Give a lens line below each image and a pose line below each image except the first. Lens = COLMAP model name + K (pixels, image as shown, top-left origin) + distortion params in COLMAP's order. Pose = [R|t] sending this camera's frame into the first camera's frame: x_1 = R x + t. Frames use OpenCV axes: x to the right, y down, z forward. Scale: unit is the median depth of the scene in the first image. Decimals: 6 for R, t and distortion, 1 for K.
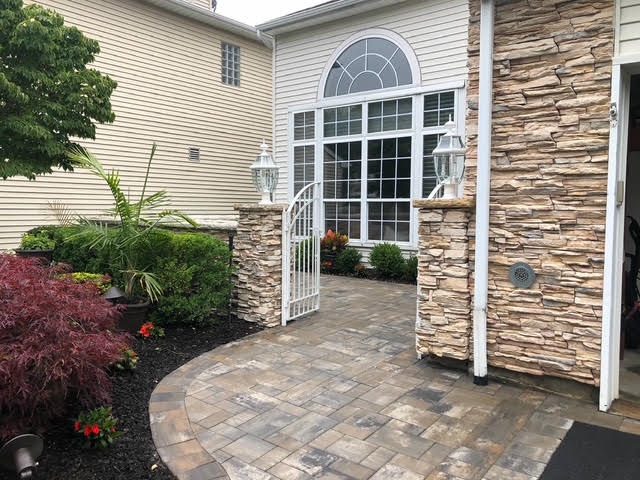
lens RADIAL K [[516.3, 0, 308.3], [0, 516.3, 236.5], [0, 0, 1]] dist [0.106725, -0.227903]
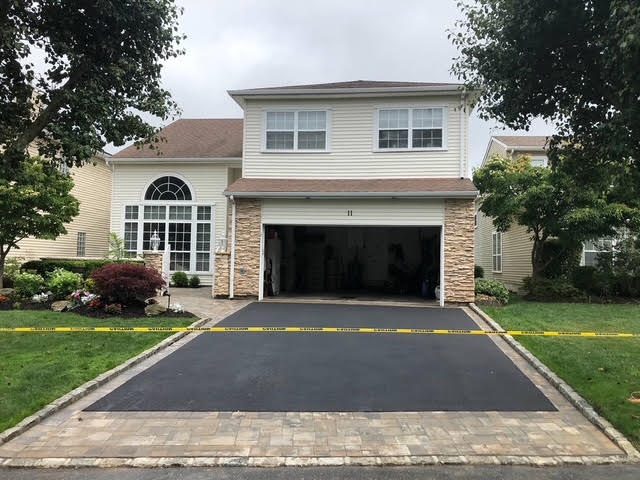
lens RADIAL K [[516.3, 0, 308.3], [0, 516.3, 236.5], [0, 0, 1]] dist [0.106725, -0.227903]
pose [[0.853215, 0.036368, 0.520290, -0.532732], [0.016497, 0.995185, -0.096616, 0.086978], [-0.521298, 0.091018, 0.848507, -1.149067]]
